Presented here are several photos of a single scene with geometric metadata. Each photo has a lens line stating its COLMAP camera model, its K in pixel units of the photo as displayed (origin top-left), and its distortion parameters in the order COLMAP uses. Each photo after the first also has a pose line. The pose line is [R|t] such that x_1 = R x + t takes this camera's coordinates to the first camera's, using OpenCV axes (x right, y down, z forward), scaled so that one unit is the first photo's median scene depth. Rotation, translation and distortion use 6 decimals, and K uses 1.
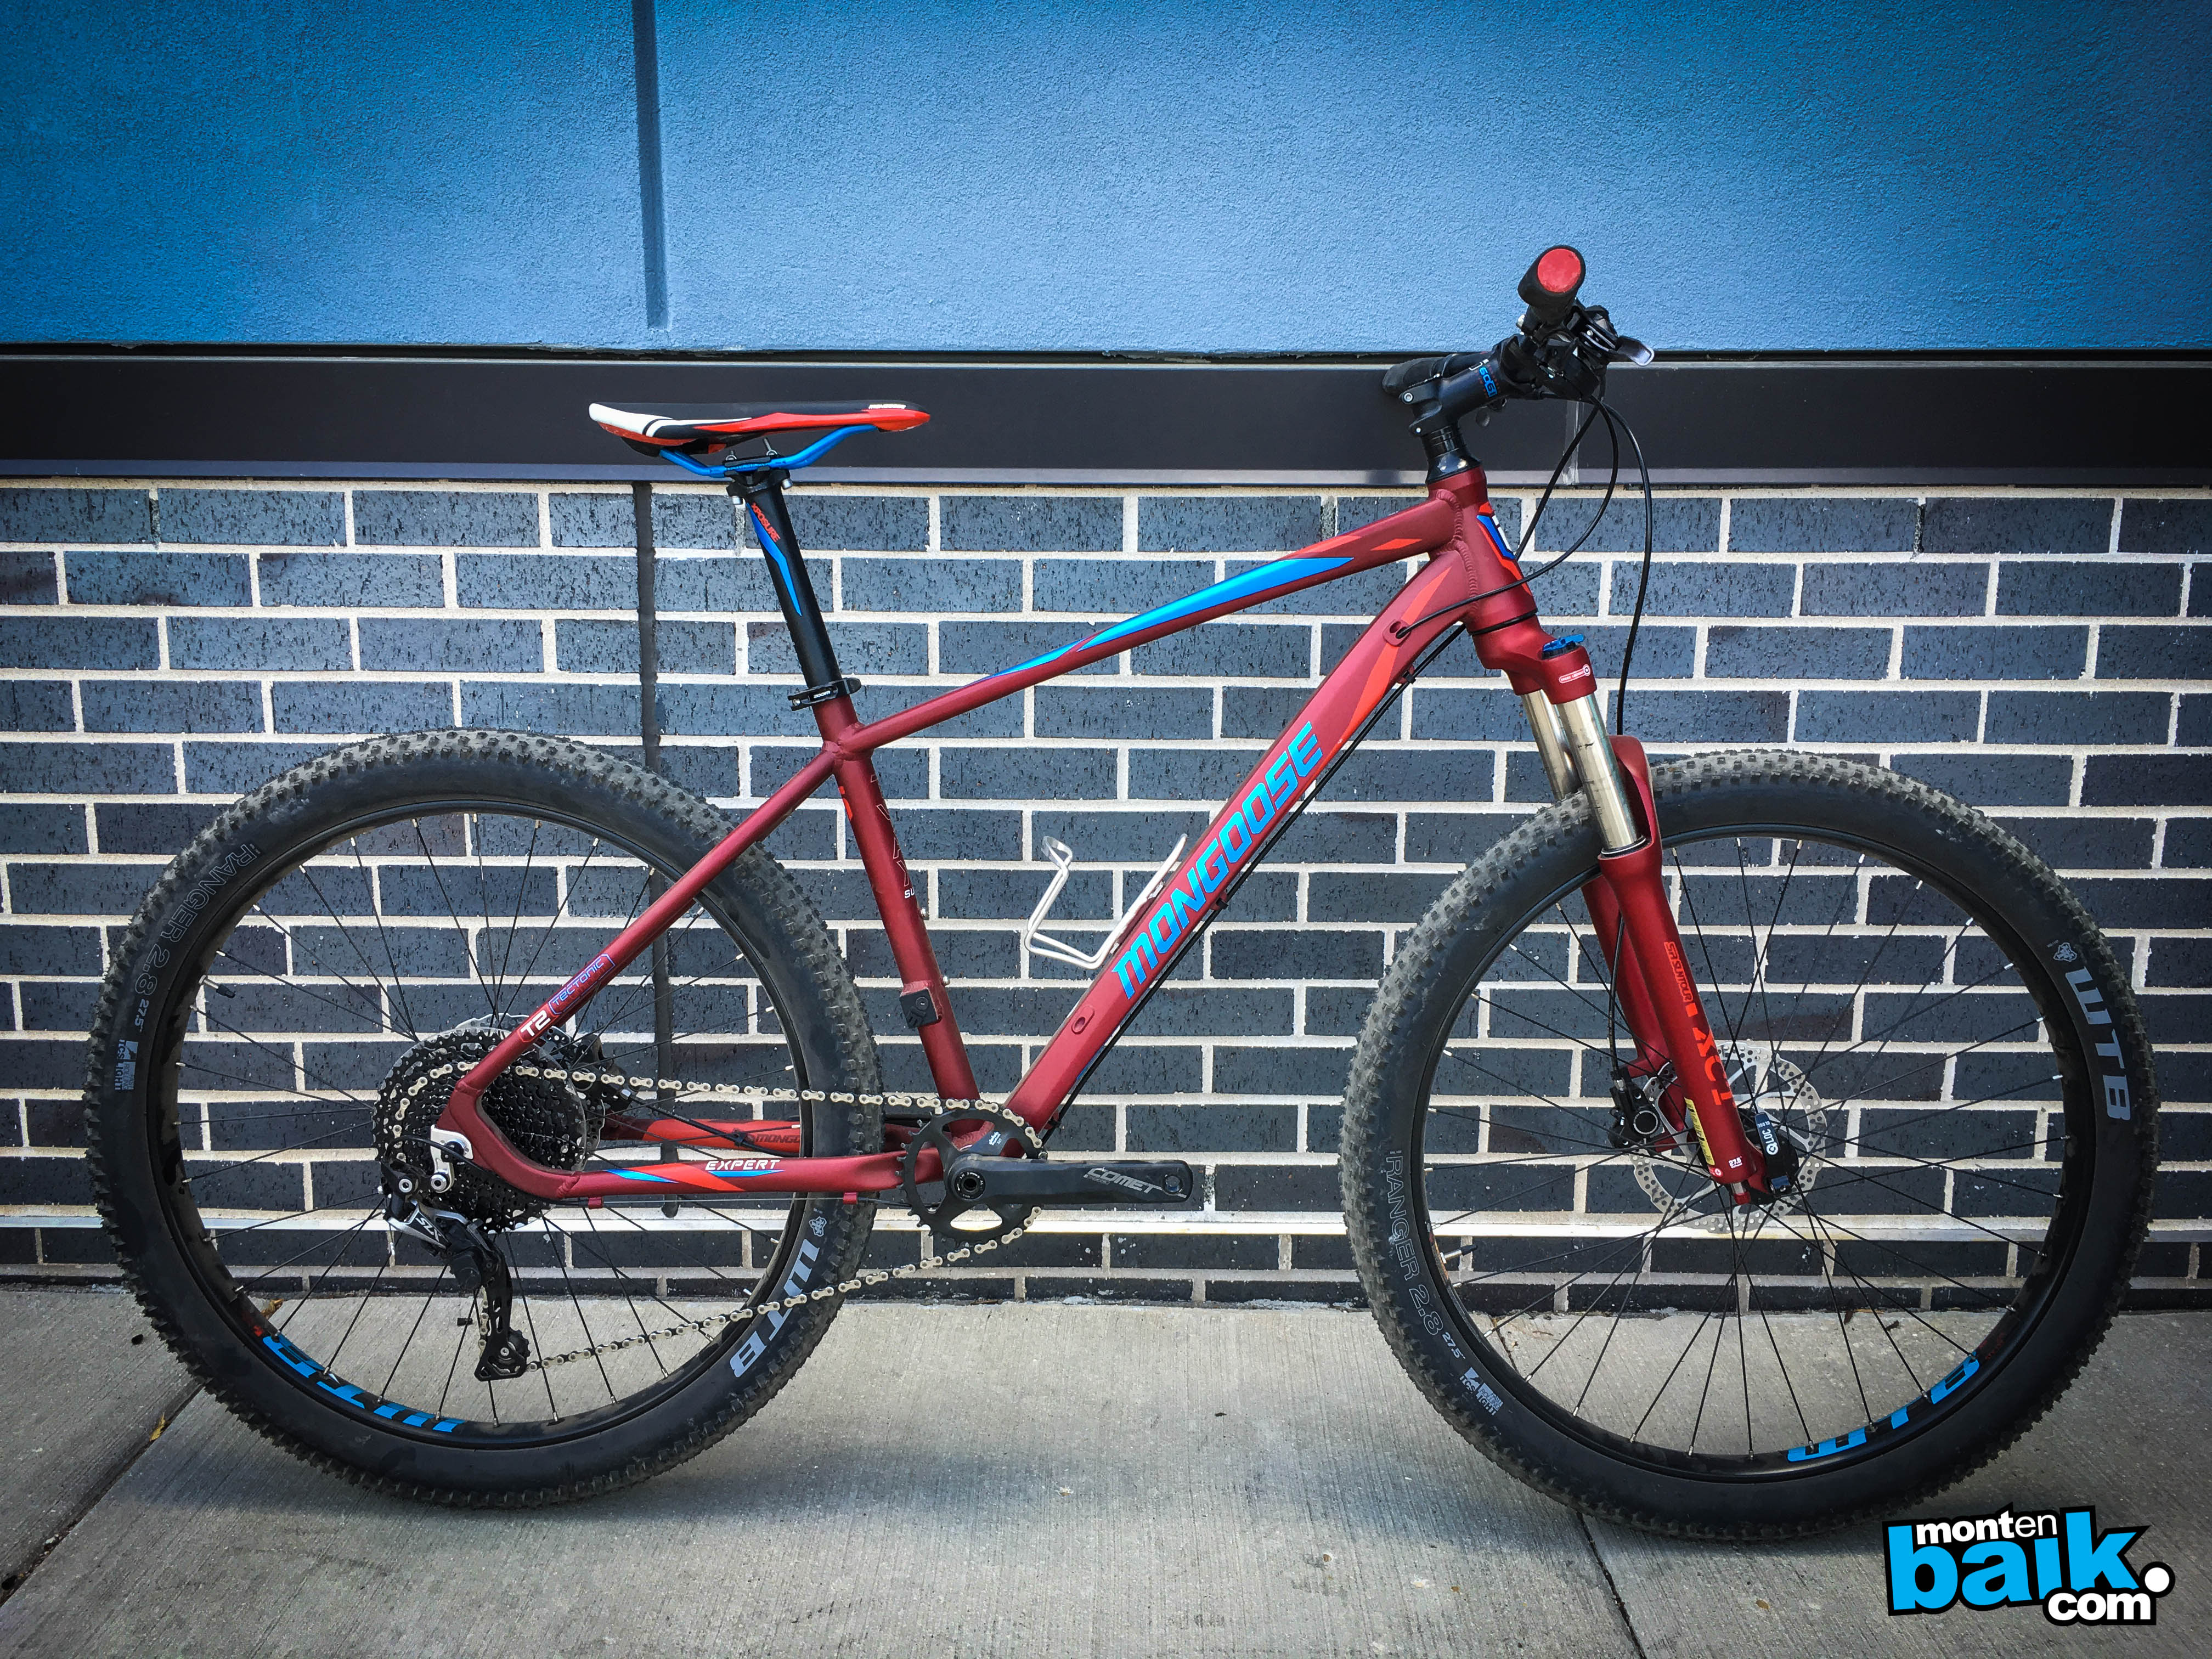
lens RADIAL K [[1886.3, 0, 1090.9], [0, 1886.3, 832.2], [0, 0, 1]] dist [0.073426, -0.116523]
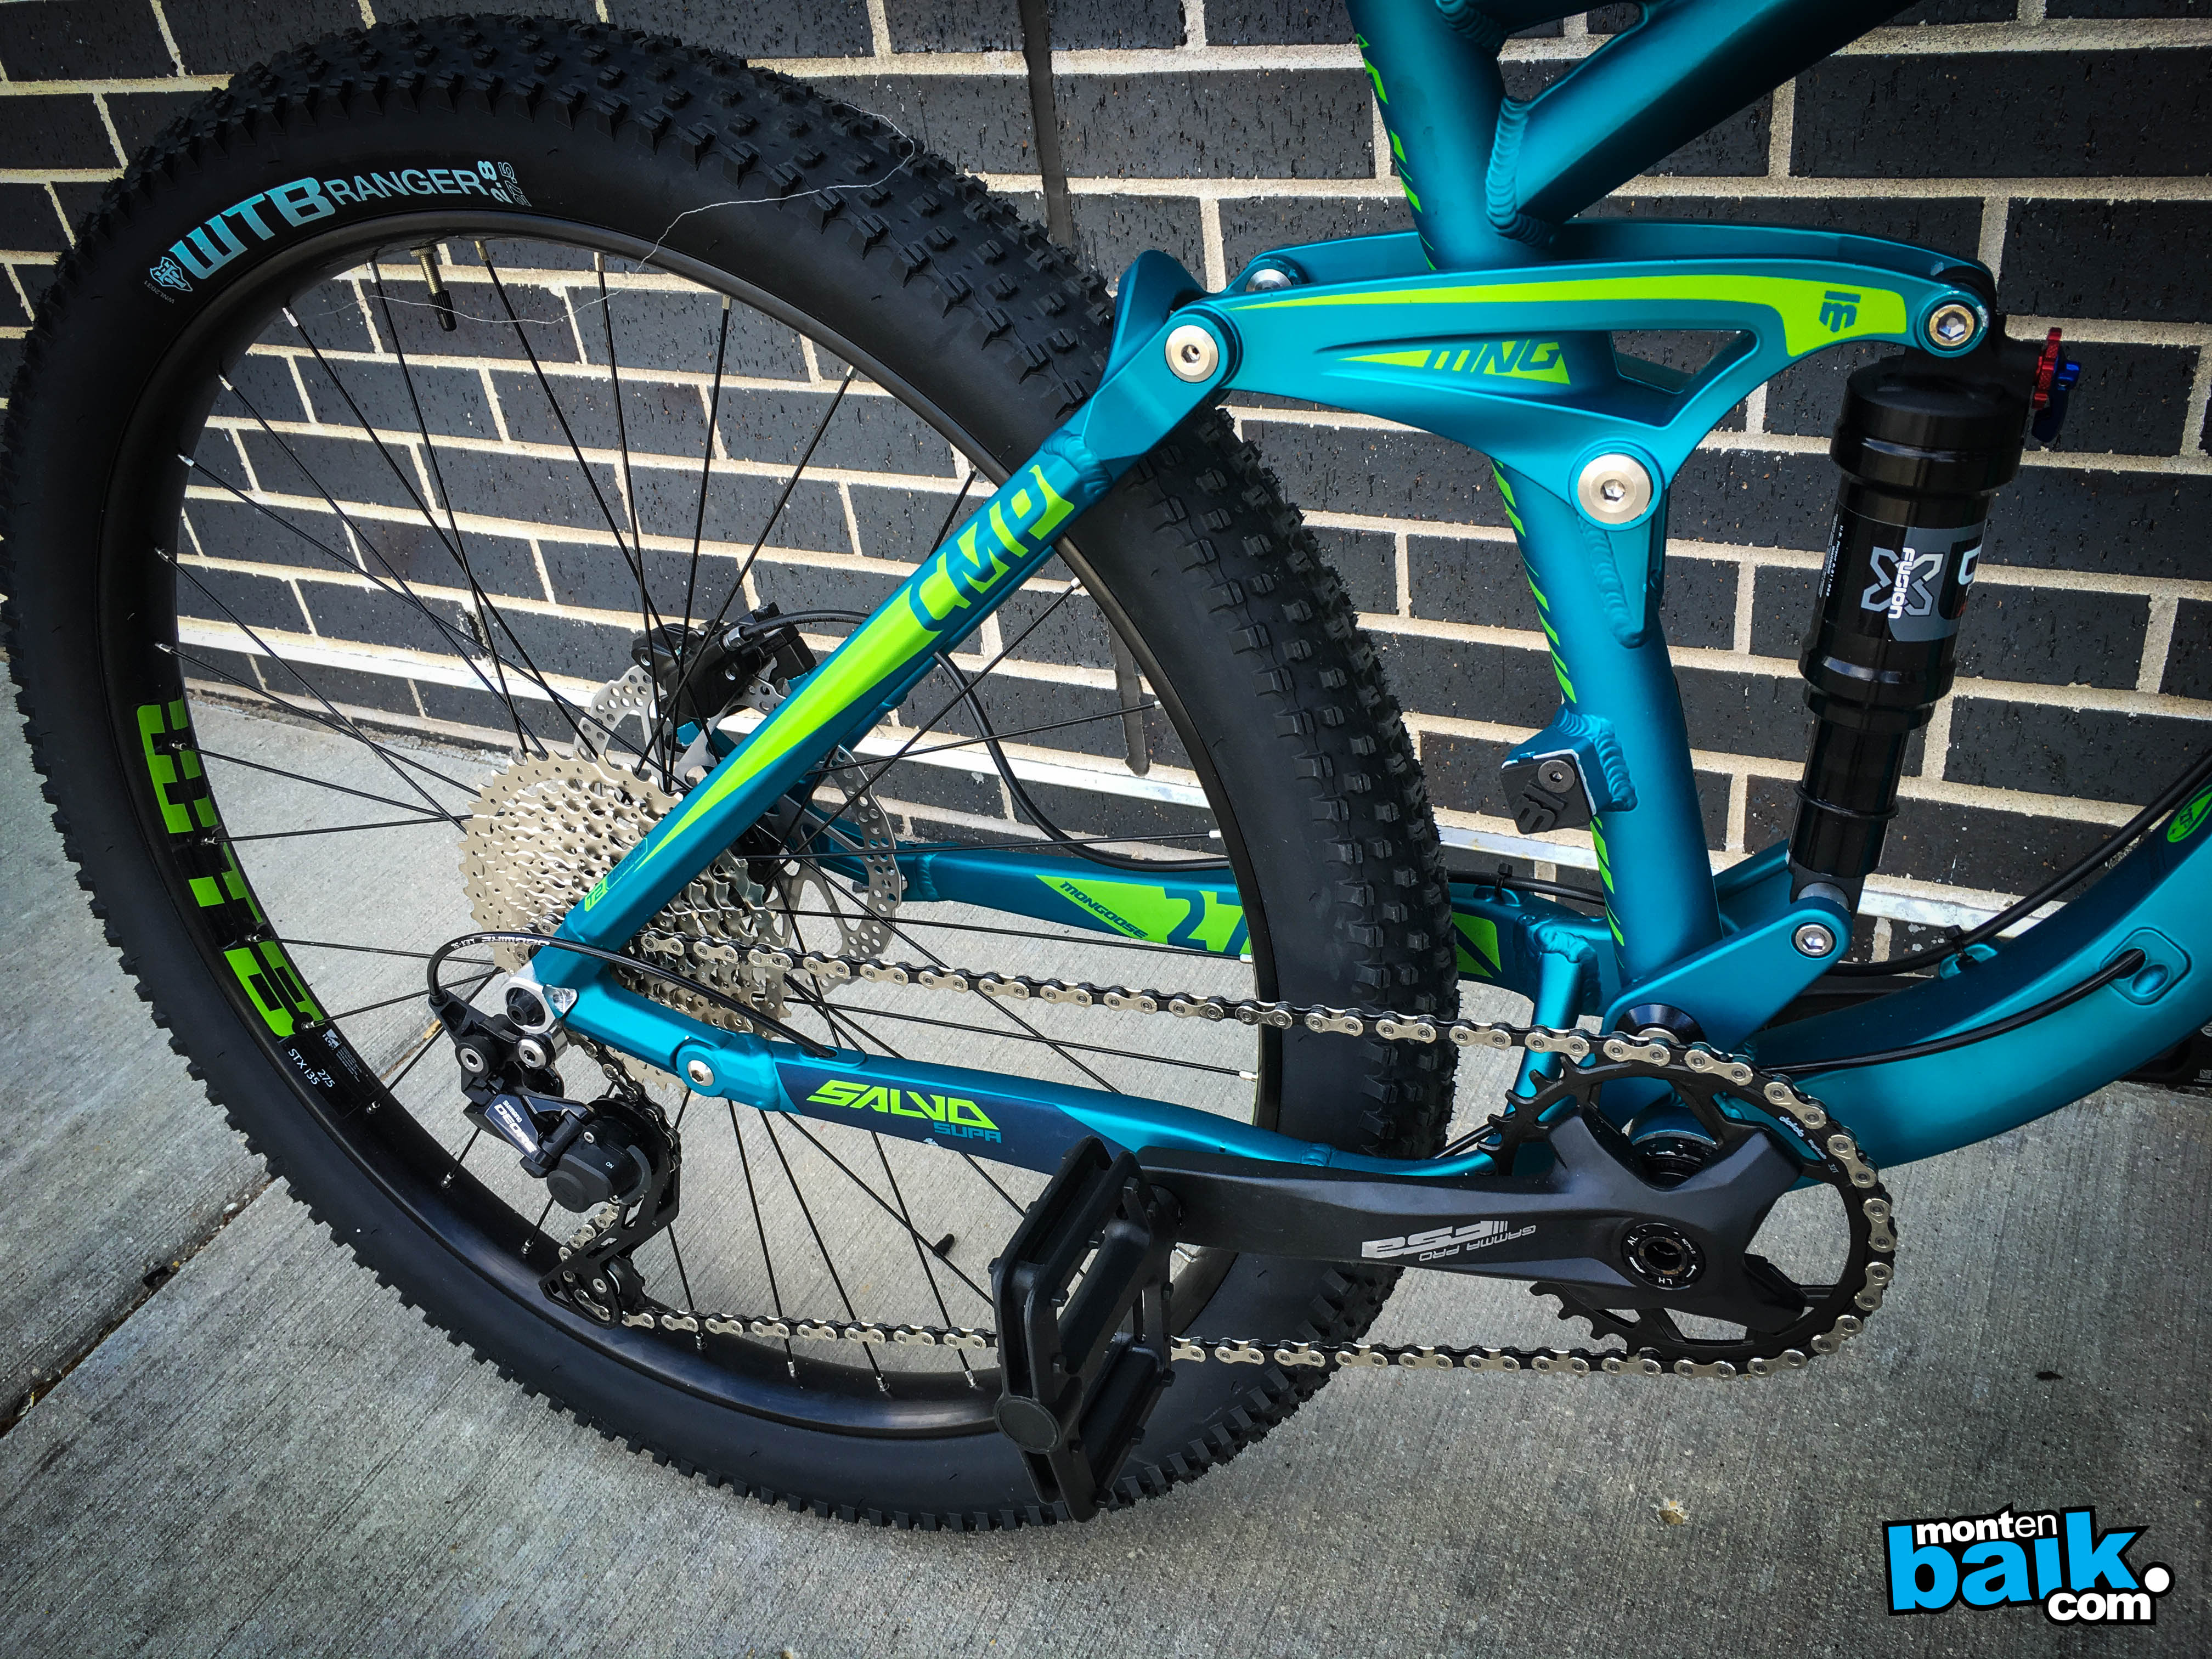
lens RADIAL K [[1880.1, 0, 1134.8], [0, 1880.1, 818.0], [0, 0, 1]] dist [0.068740, -0.103866]
pose [[0.895855, 0.139420, -0.421908, 0.041423], [0.044141, 0.916881, 0.396712, -0.031707], [0.442149, -0.374020, 0.815238, 0.520808]]
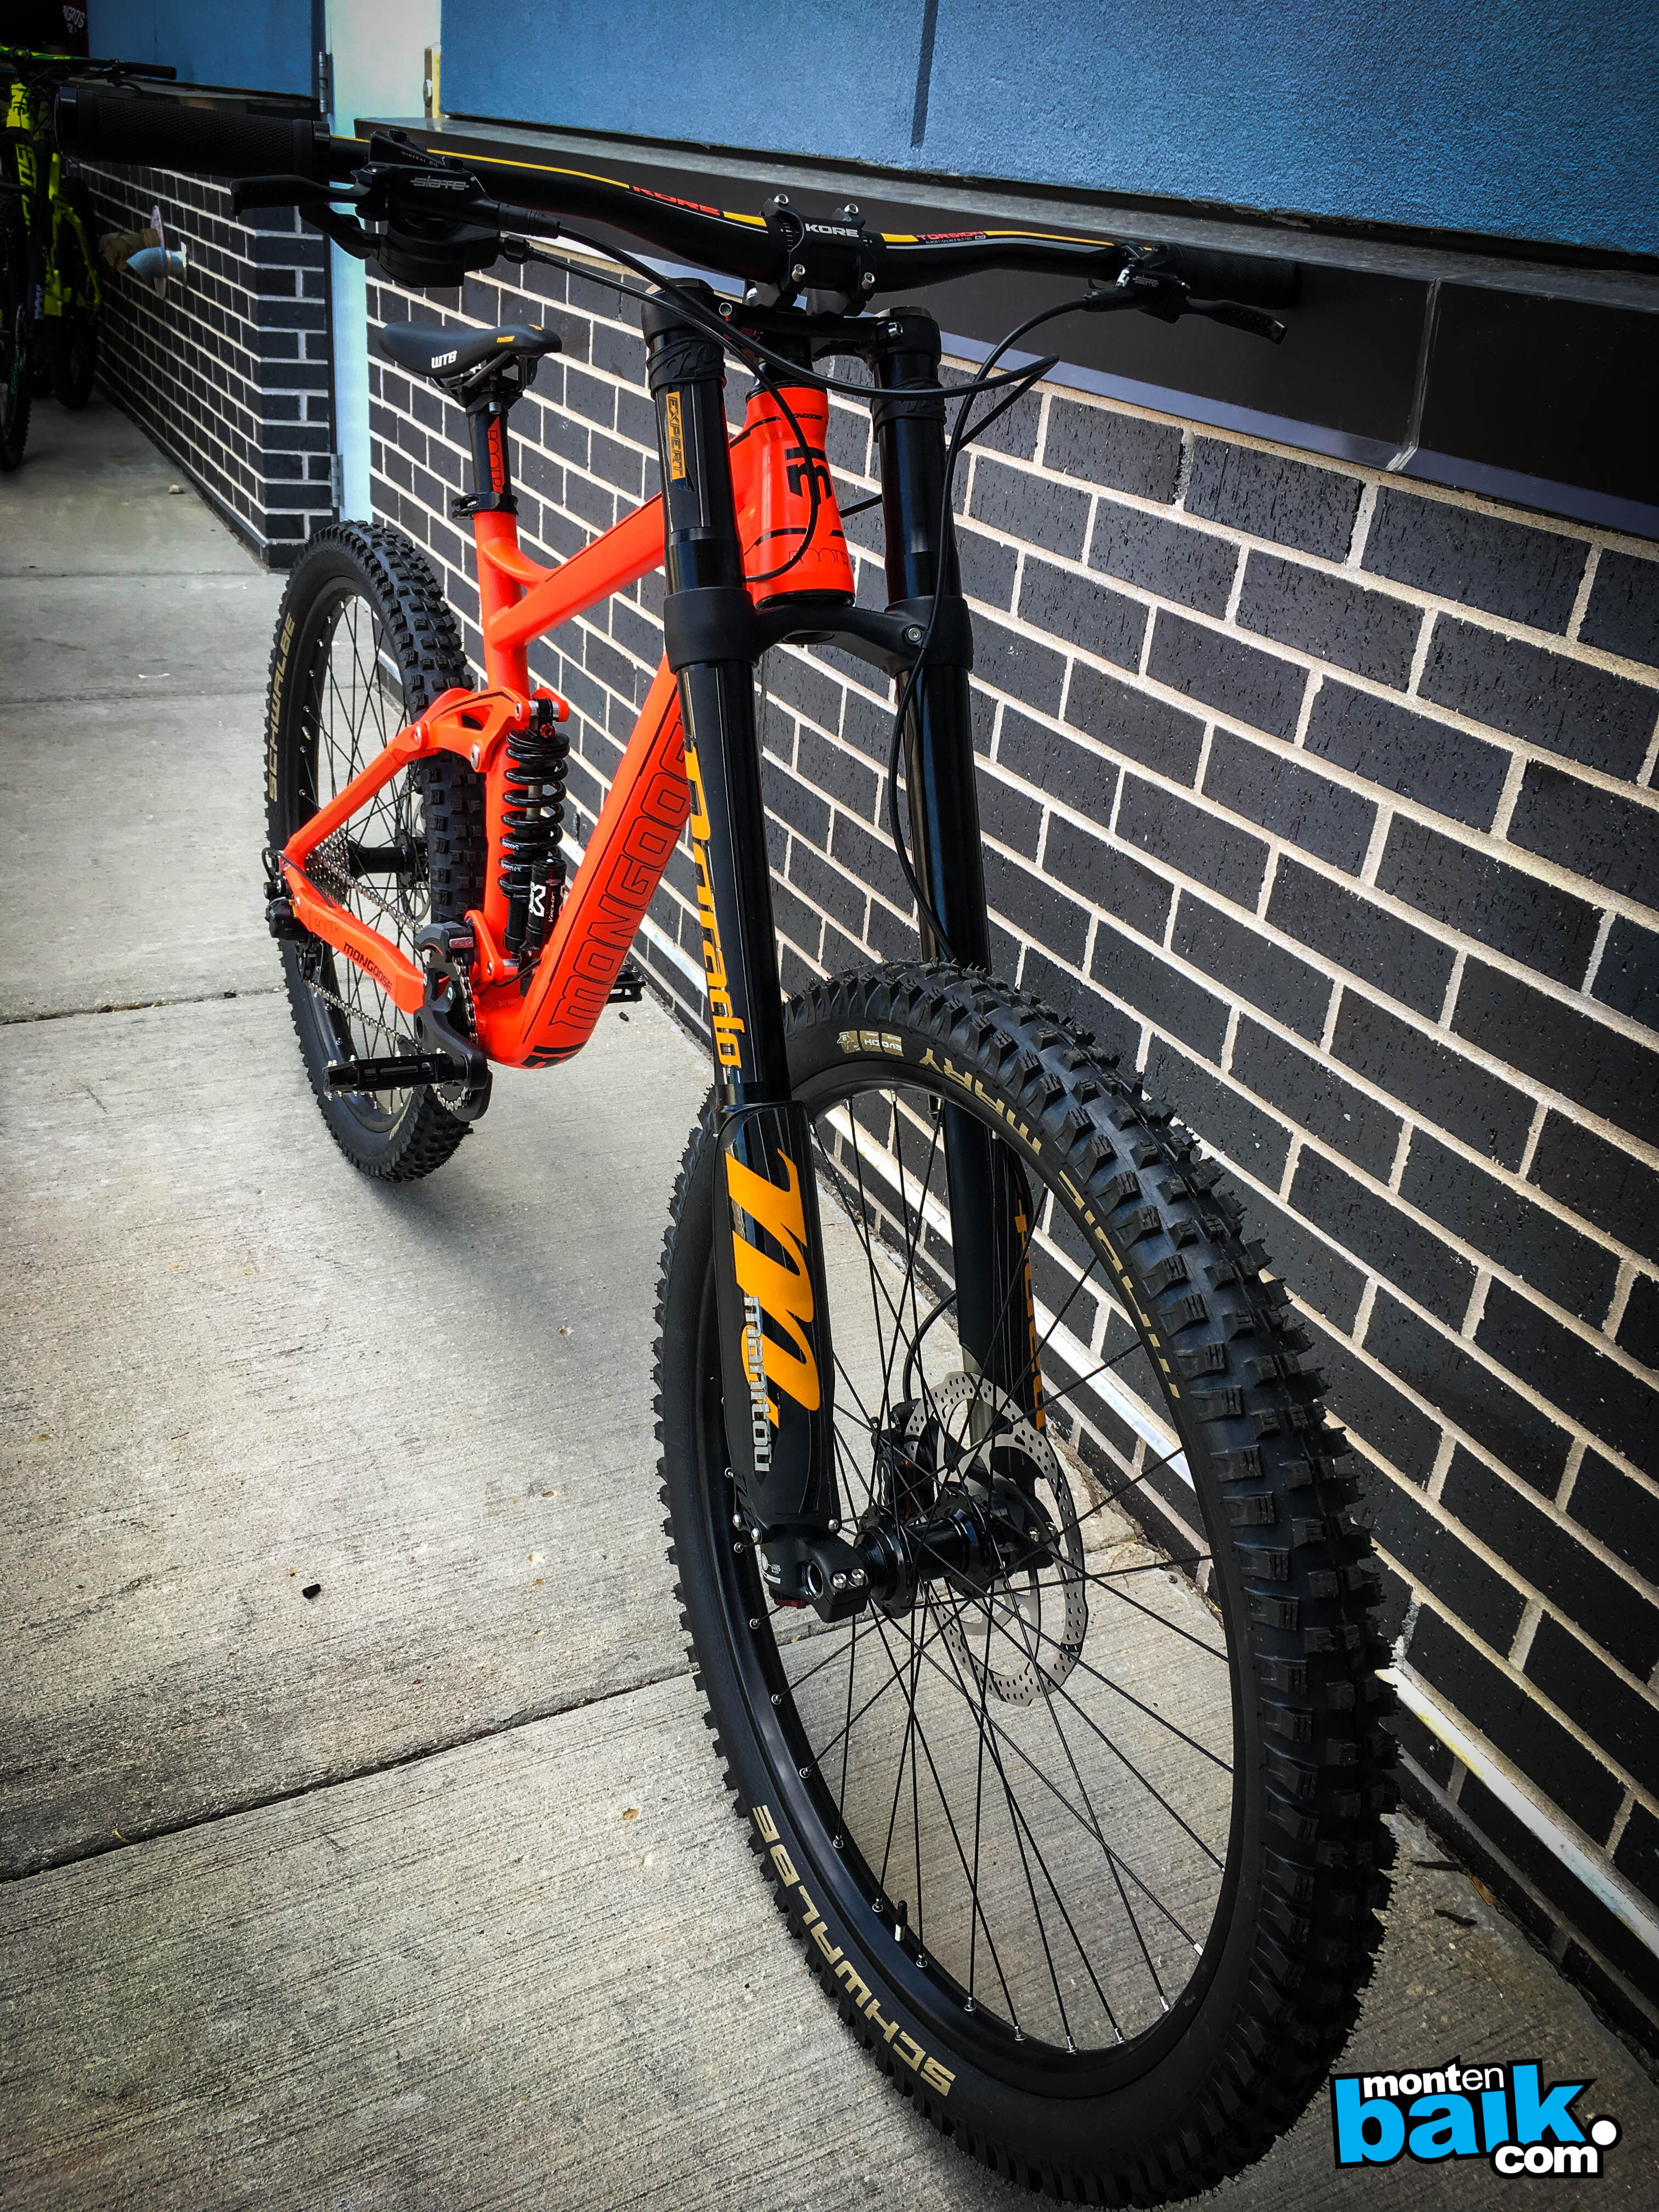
lens RADIAL K [[1891.6, 0, 829.5], [0, 1891.6, 1106.0], [0, 0, 1]] dist [0.067486, -0.087589]
pose [[0.445646, 0.434394, -0.782753, 0.745673], [-0.258666, 0.899567, 0.351954, -0.164444], [0.857025, 0.045625, 0.513251, 0.505665]]
